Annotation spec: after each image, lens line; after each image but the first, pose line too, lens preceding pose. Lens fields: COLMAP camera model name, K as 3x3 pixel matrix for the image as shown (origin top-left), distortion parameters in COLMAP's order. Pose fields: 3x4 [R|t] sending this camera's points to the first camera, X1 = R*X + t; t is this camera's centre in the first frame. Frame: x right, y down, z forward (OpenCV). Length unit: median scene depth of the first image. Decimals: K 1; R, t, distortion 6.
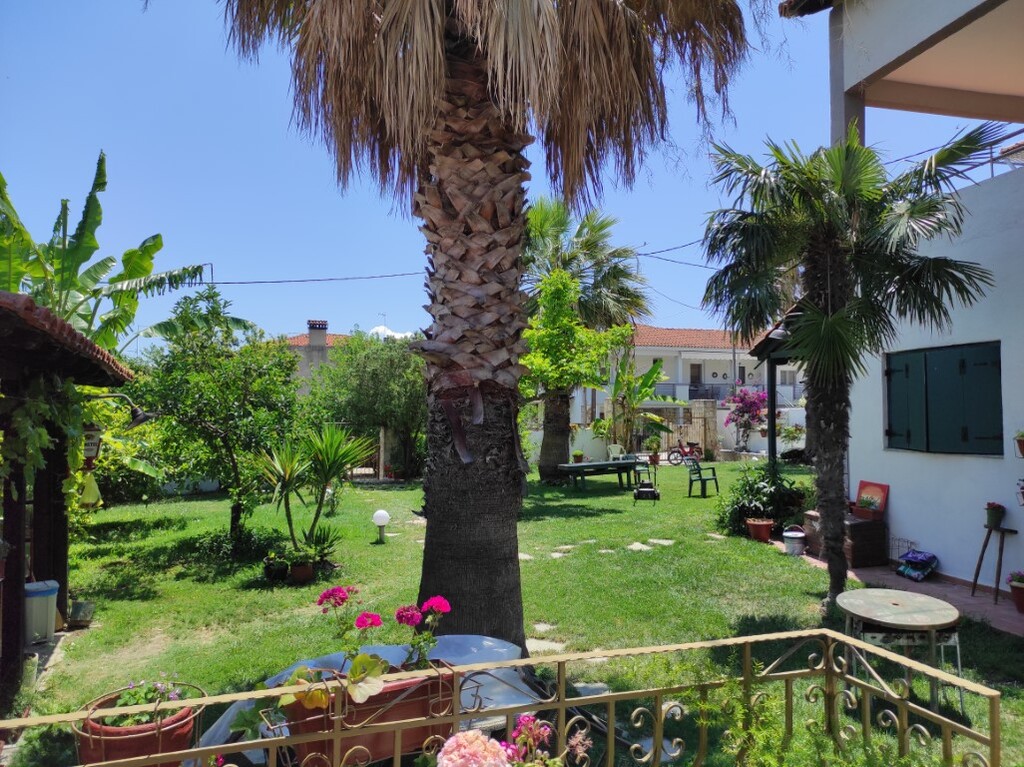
lens RADIAL K [[742.8, 0, 516.6], [0, 742.8, 383.9], [0, 0, 1]] dist [0.054990, -0.060715]
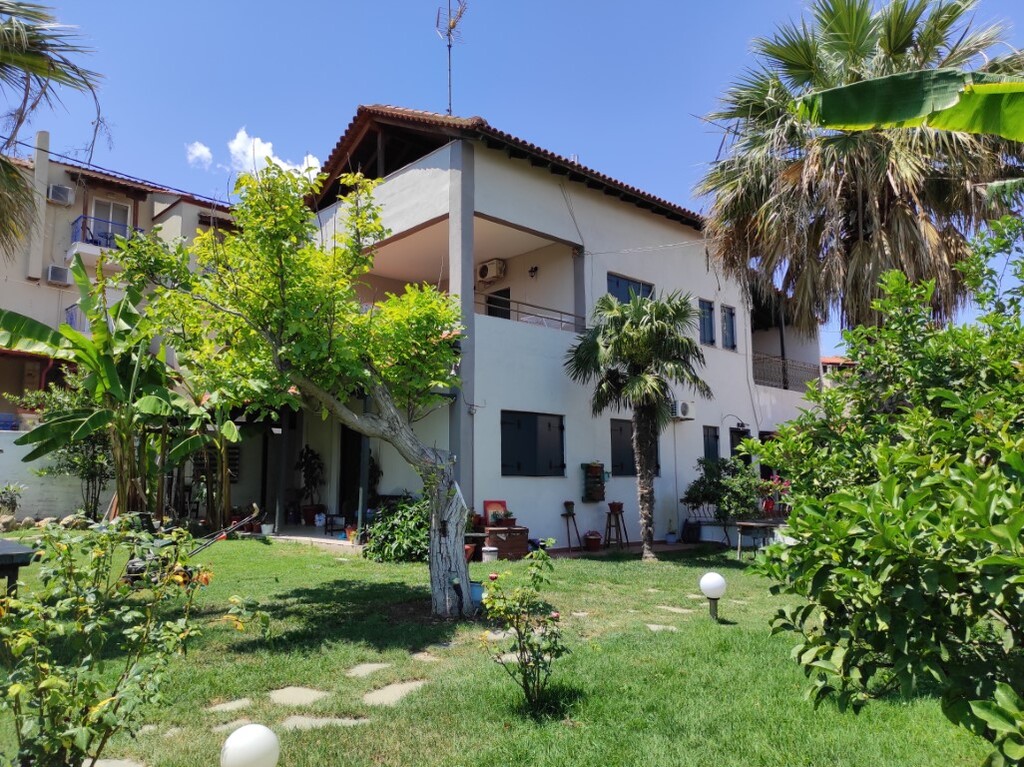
lens RADIAL K [[742.8, 0, 516.6], [0, 742.8, 383.9], [0, 0, 1]] dist [0.054990, -0.060715]
pose [[-0.497206, 0.094816, 0.862436, -0.670330], [-0.043127, 0.990081, -0.133712, 0.084711], [-0.866560, -0.103677, -0.488185, 1.439885]]
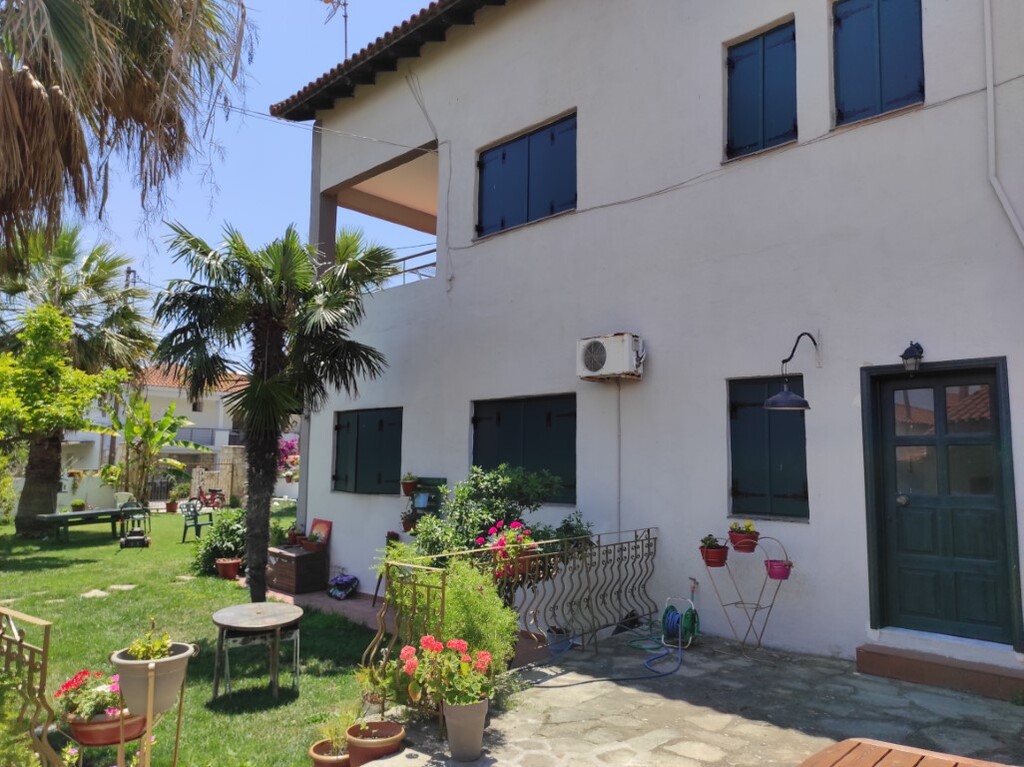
lens RADIAL K [[742.8, 0, 516.6], [0, 742.8, 383.9], [0, 0, 1]] dist [0.054990, -0.060715]
pose [[0.845059, 0.065794, 0.530610, 0.080892], [-0.032958, 0.996923, -0.071126, -0.008124], [-0.533657, 0.042617, 0.844627, -0.149863]]
